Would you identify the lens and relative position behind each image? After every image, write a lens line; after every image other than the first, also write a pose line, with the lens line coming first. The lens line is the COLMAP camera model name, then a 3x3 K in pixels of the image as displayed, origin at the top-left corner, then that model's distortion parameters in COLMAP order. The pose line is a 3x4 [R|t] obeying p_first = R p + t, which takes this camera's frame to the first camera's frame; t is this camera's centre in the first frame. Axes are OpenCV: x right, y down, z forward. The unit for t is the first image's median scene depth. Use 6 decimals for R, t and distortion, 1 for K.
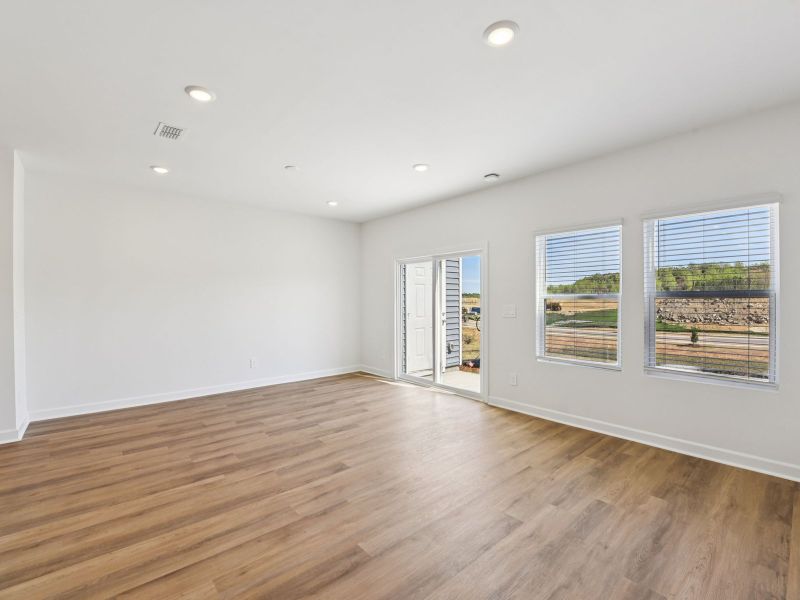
lens RADIAL K [[361.2, 0, 402.1], [0, 361.2, 301.4], [0, 0, 1]] dist [0.000040, 0.001041]
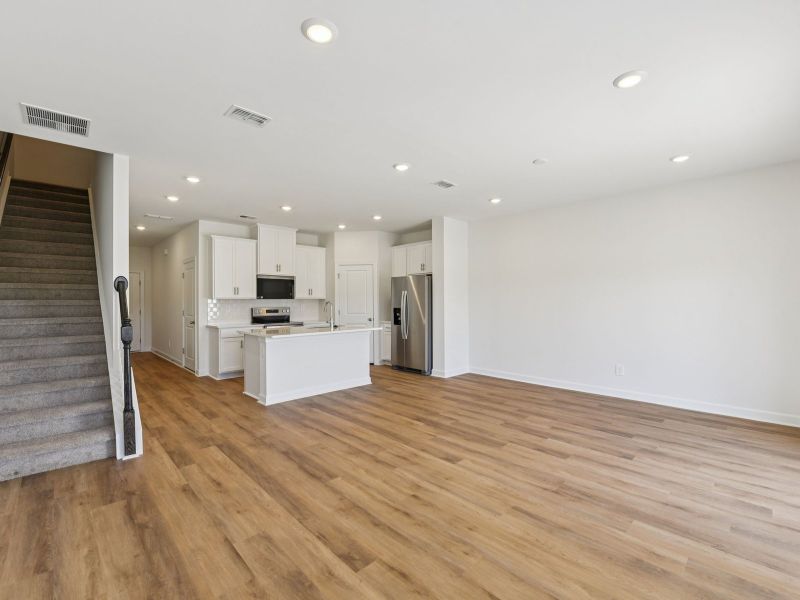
lens RADIAL K [[361.2, 0, 396.9], [0, 361.2, 303.6], [0, 0, 1]] dist [0.000040, 0.001041]
pose [[0.053140, 0.008522, -0.998551, 0.790951], [-0.001556, 0.999963, 0.008451, 0.000604], [0.998586, 0.001105, 0.053152, 0.721324]]
